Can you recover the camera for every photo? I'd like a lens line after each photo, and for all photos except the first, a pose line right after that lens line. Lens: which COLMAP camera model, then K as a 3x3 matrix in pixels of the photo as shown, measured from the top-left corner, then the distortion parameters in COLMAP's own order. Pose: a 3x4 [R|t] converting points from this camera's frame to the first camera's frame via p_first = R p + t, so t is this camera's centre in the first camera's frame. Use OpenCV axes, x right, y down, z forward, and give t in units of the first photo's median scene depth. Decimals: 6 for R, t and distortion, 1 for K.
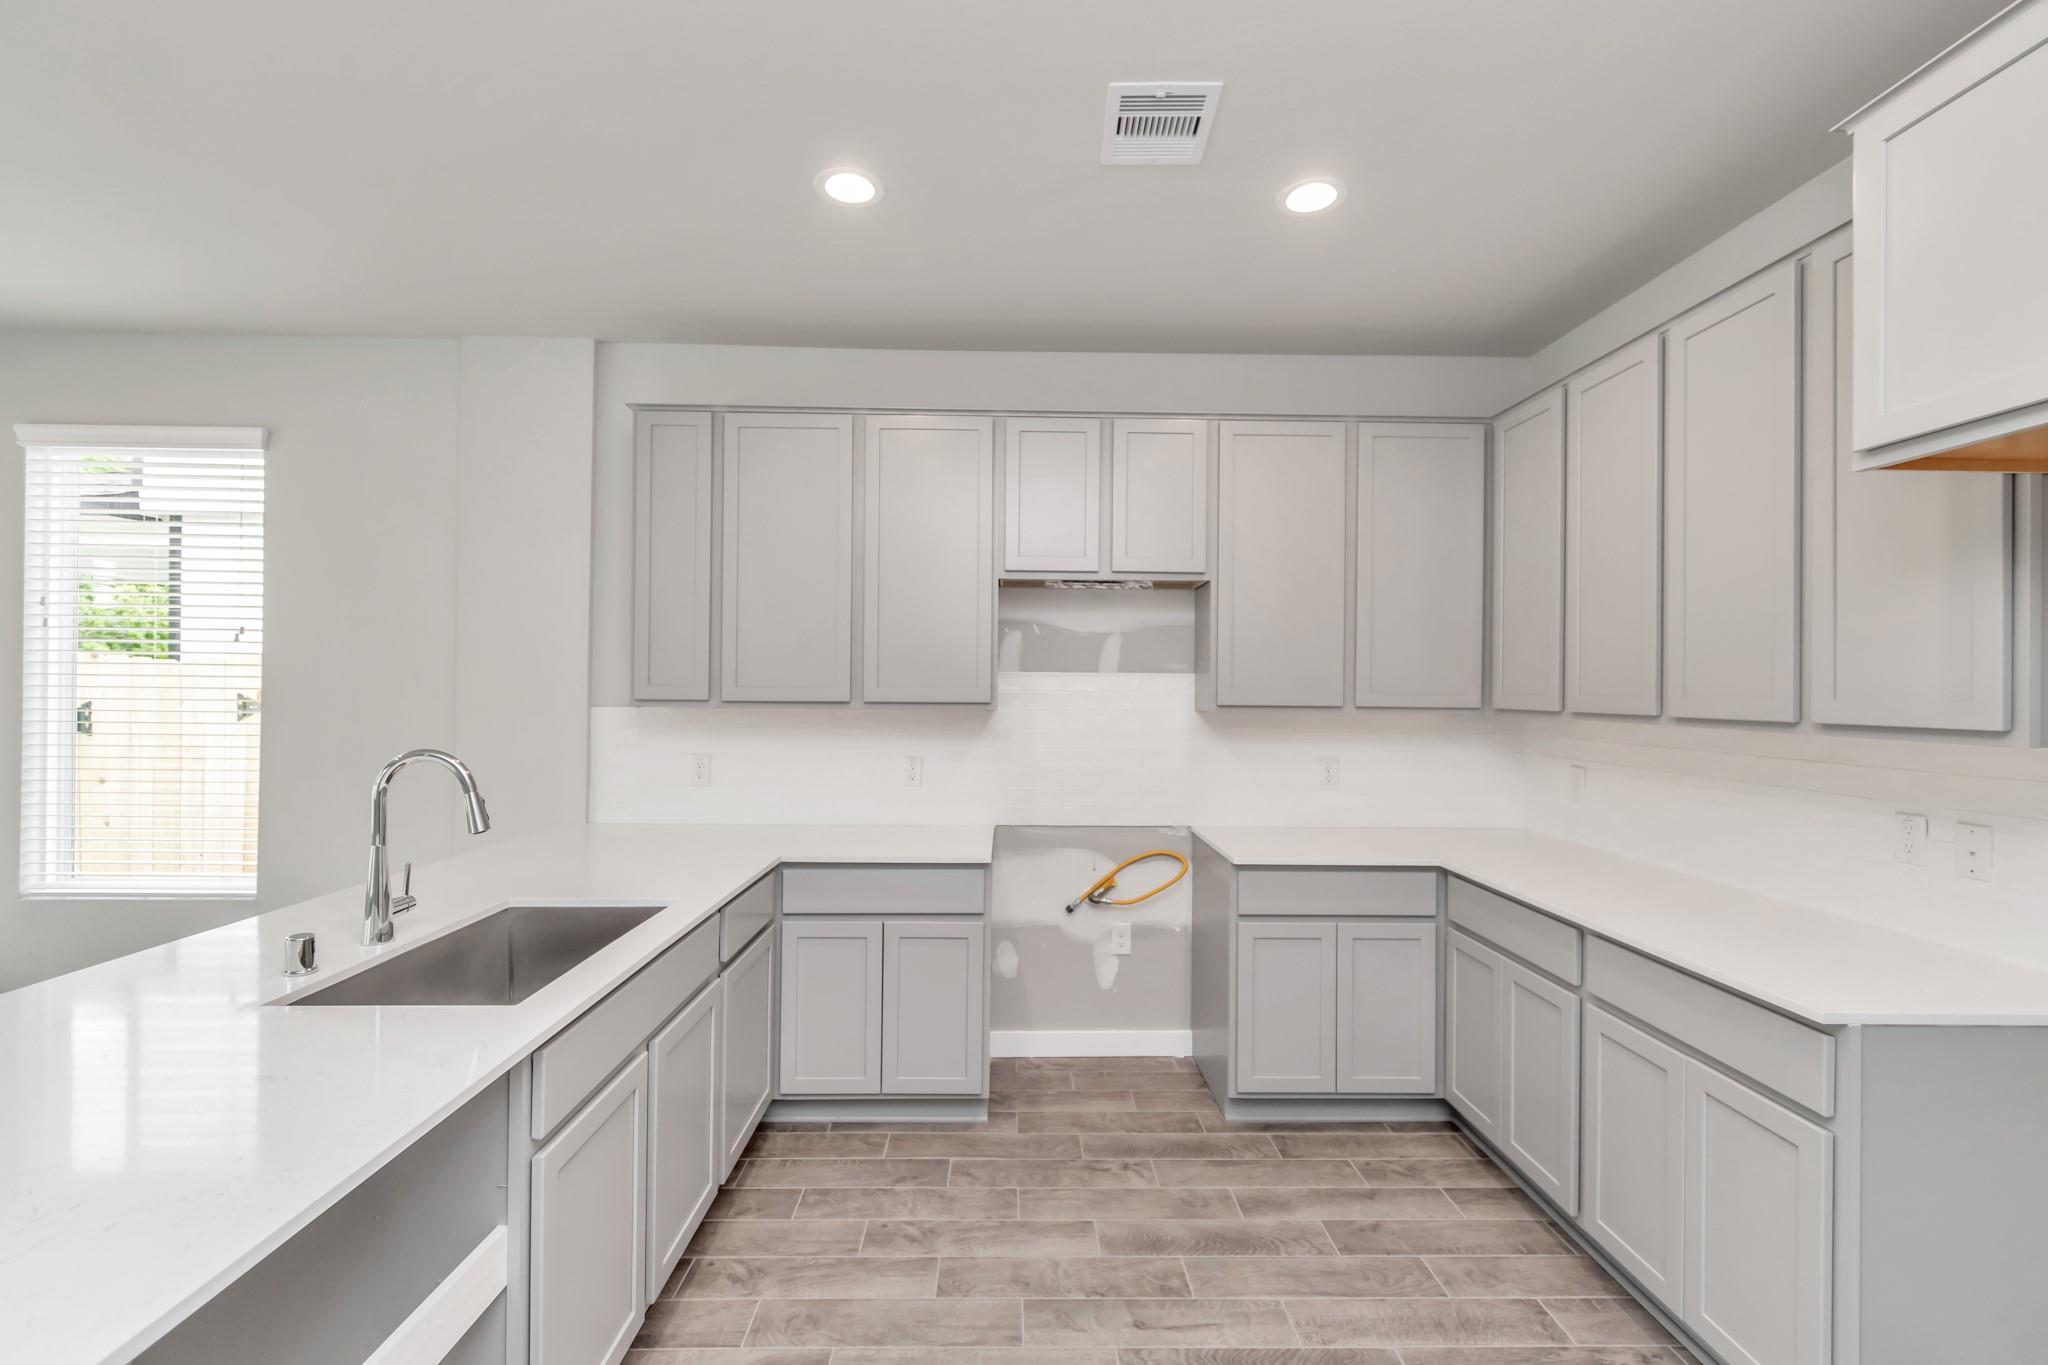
lens RADIAL K [[914.4, 0, 1024.0], [0, 914.4, 682.5], [0, 0, 1]] dist [0.016016, -0.000168]
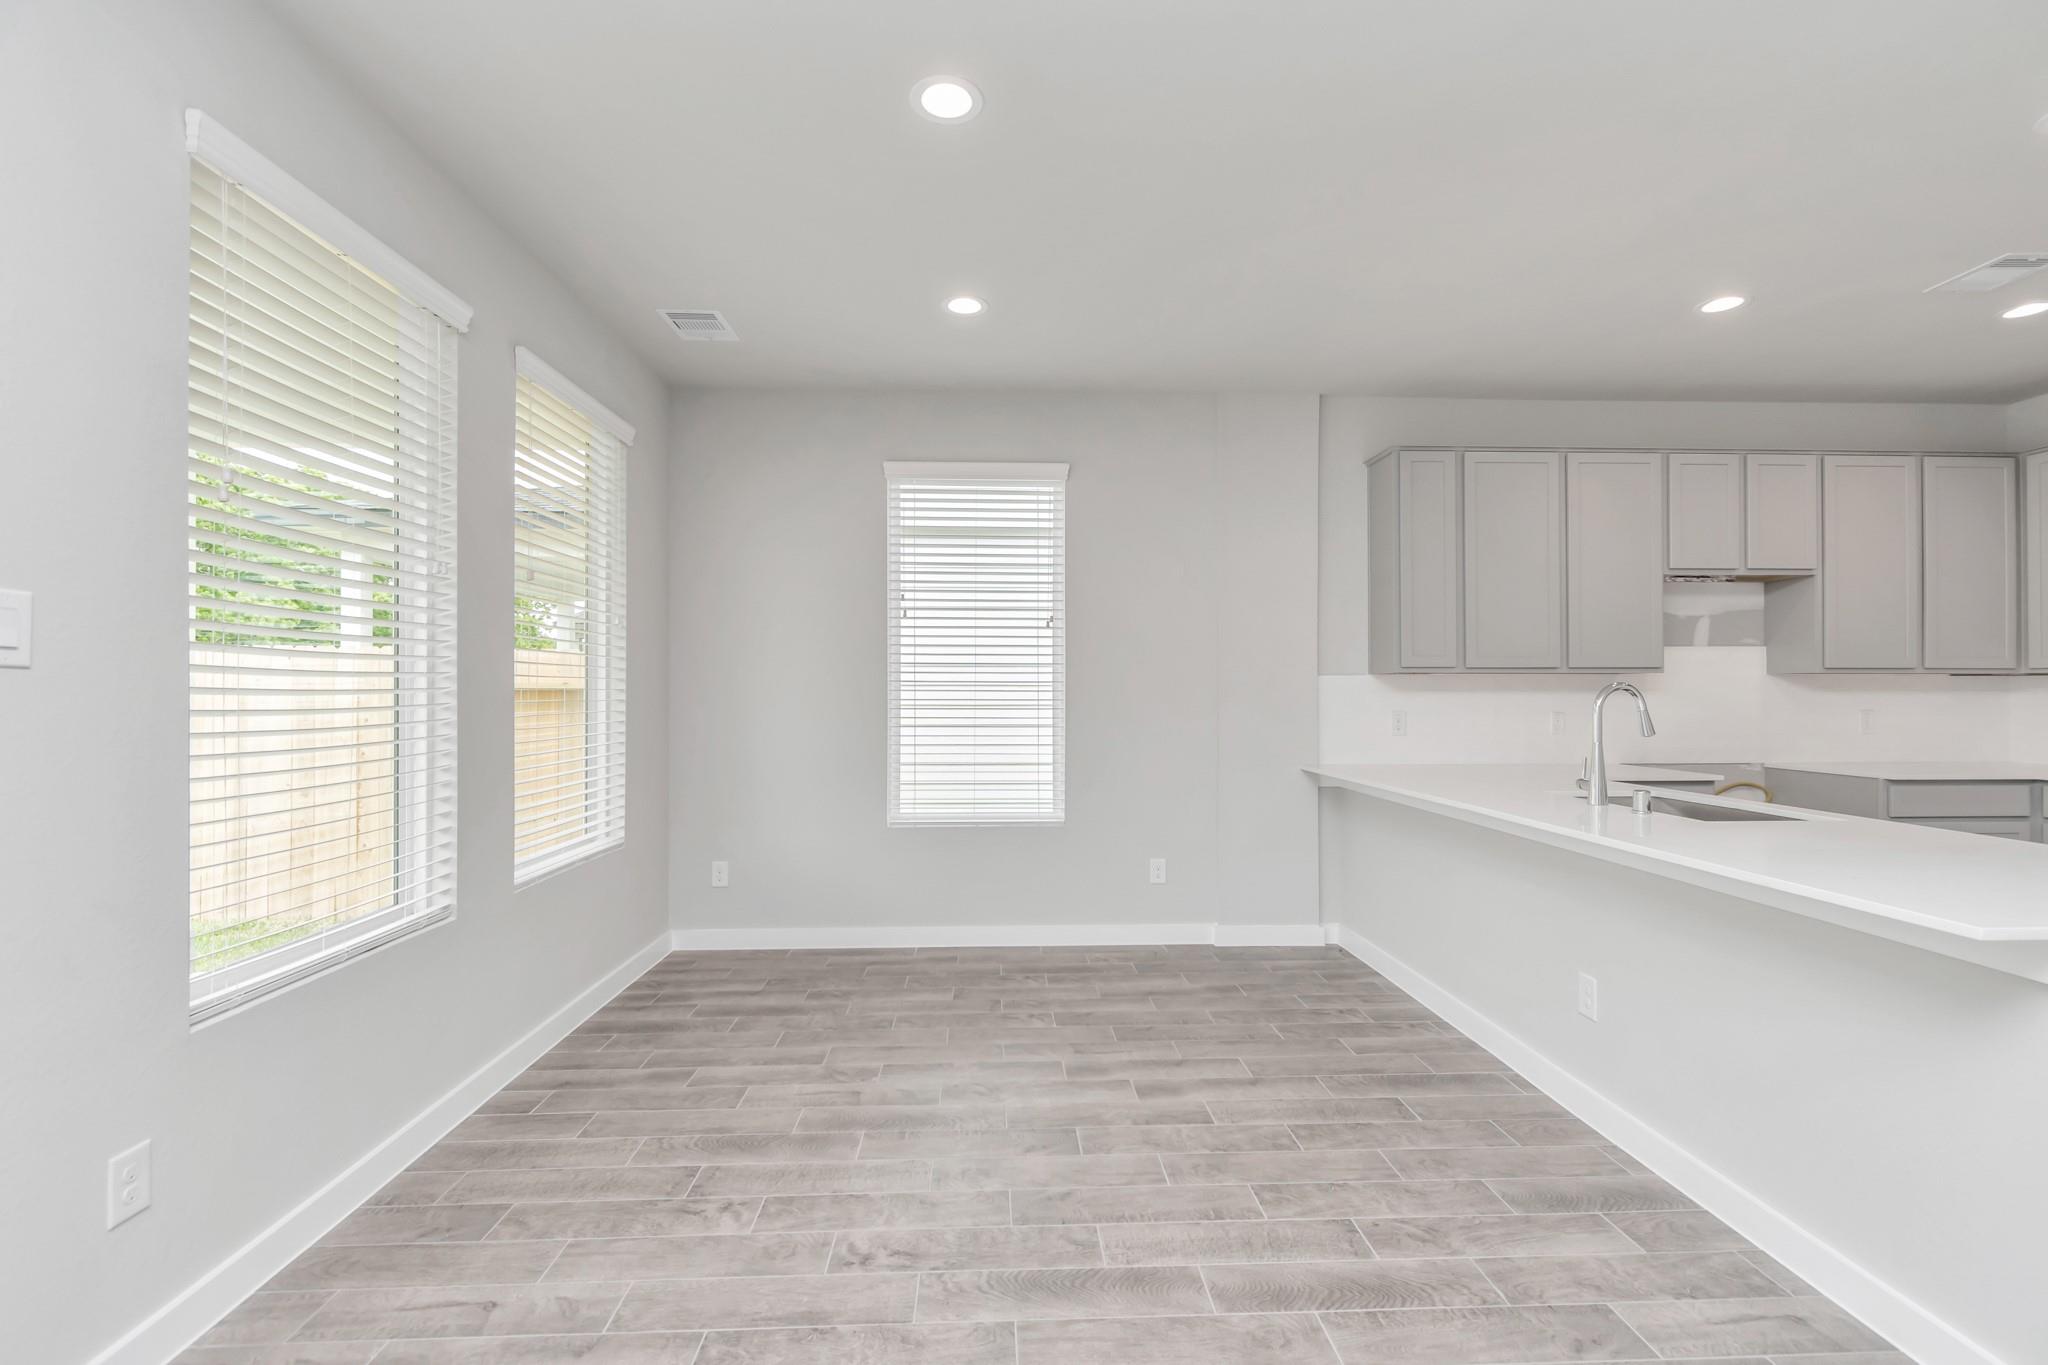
lens RADIAL K [[892.4, 0, 1033.3], [0, 892.4, 684.4], [0, 0, 1]] dist [0.001420, -0.000364]
pose [[0.999618, -0.009805, 0.025855, -0.944171], [0.009994, 0.999924, -0.007178, 0.046253], [-0.025783, 0.007434, 0.999640, -0.263073]]
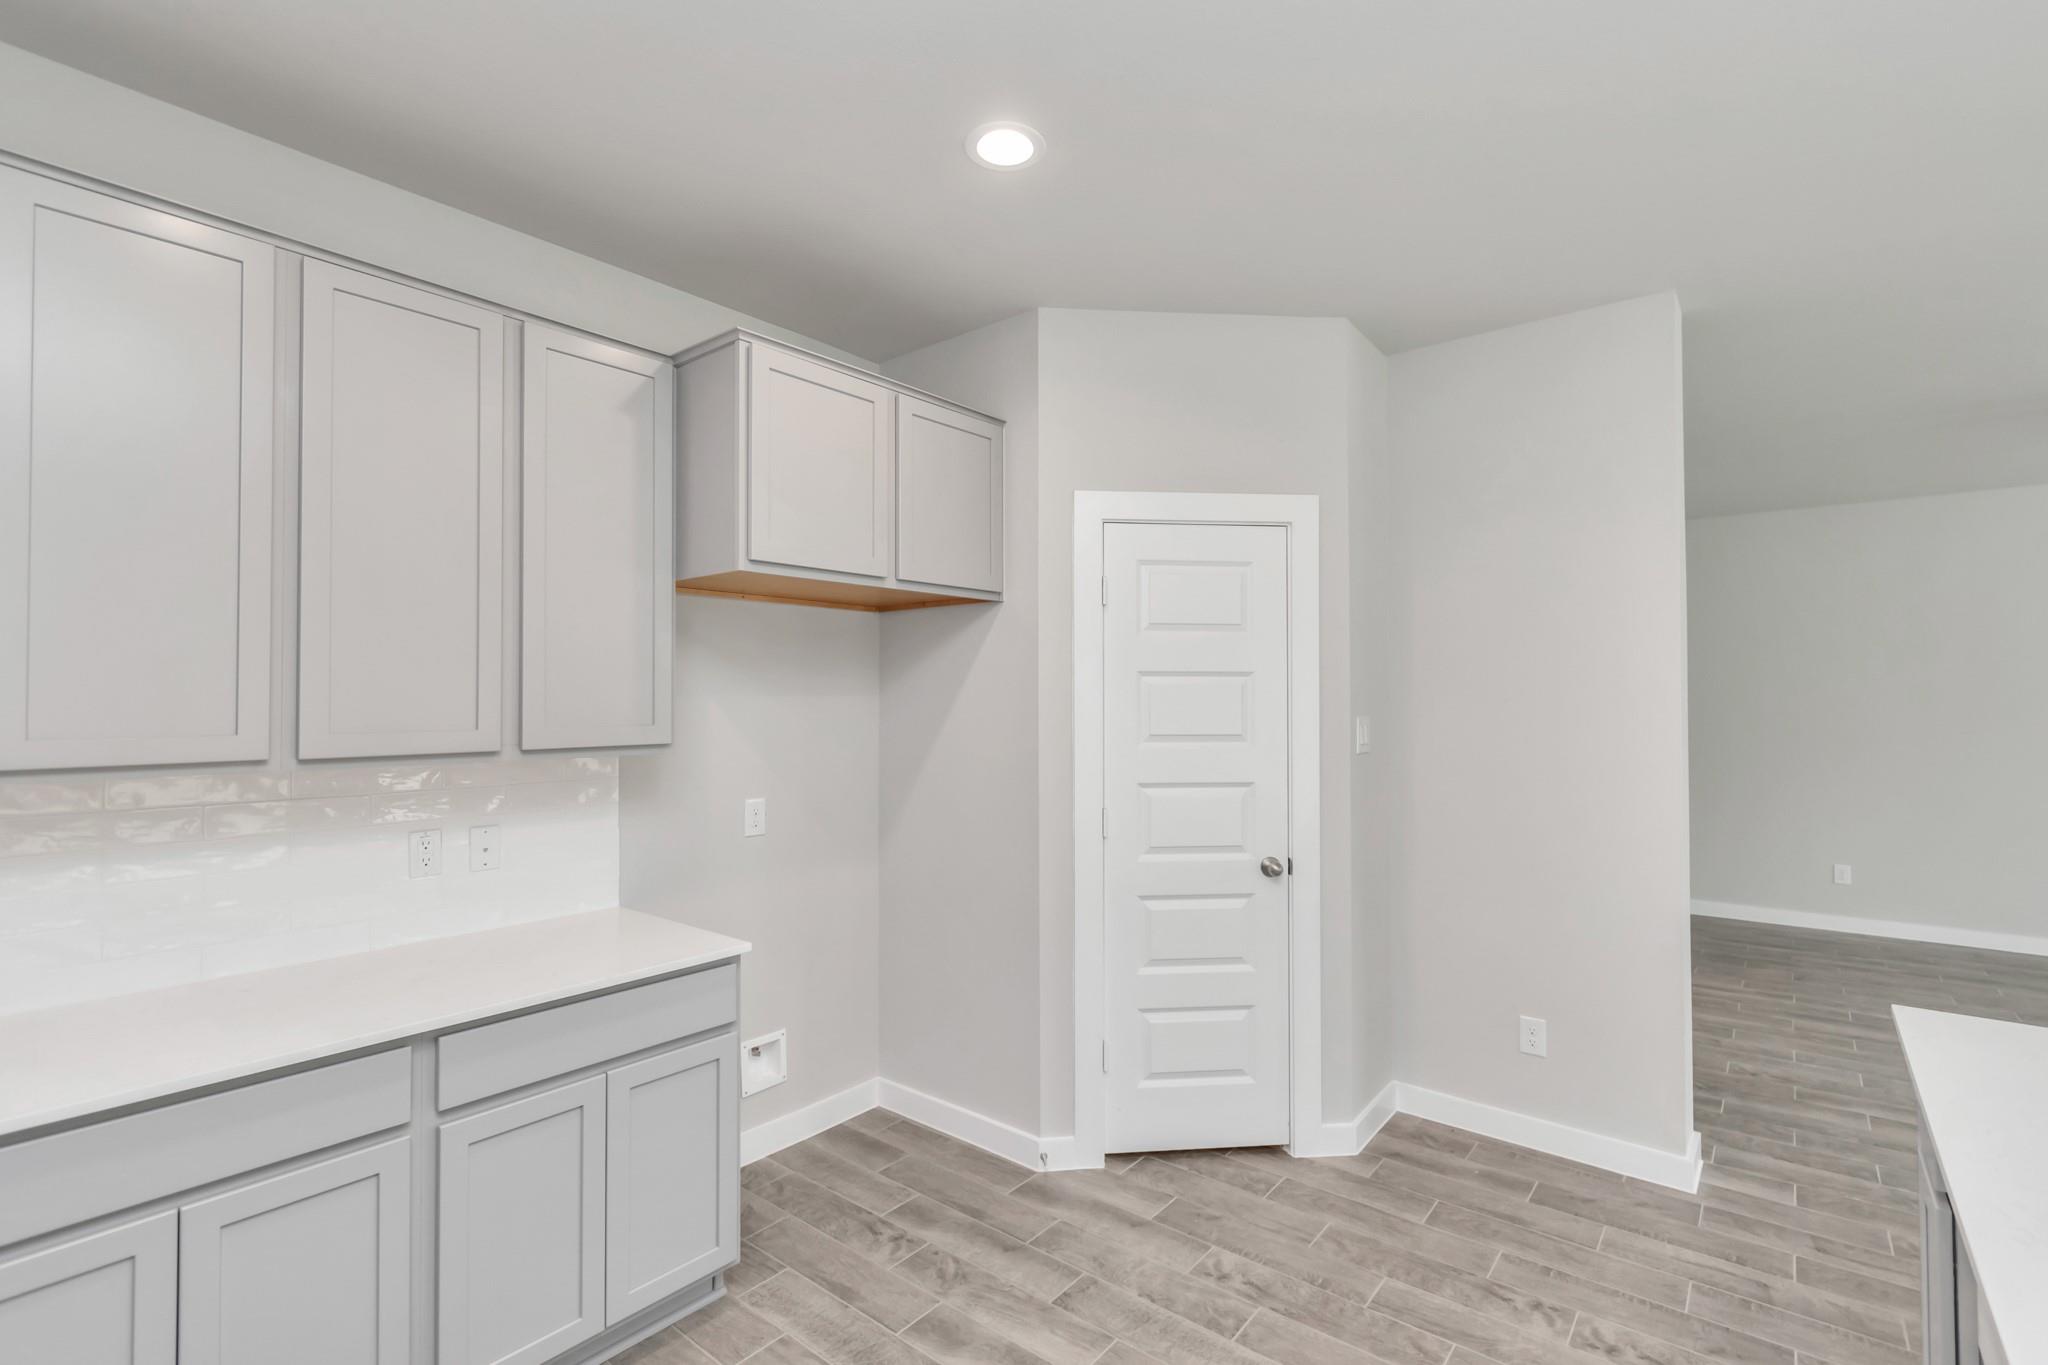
lens RADIAL K [[924.9, 0, 1024.0], [0, 924.9, 682.5], [0, 0, 1]] dist [-0.000468, -0.000081]
pose [[-0.756615, 0.004250, 0.653846, -0.183095], [-0.001670, 0.999963, -0.008432, -0.014508], [-0.653858, -0.007471, -0.756580, 0.848037]]
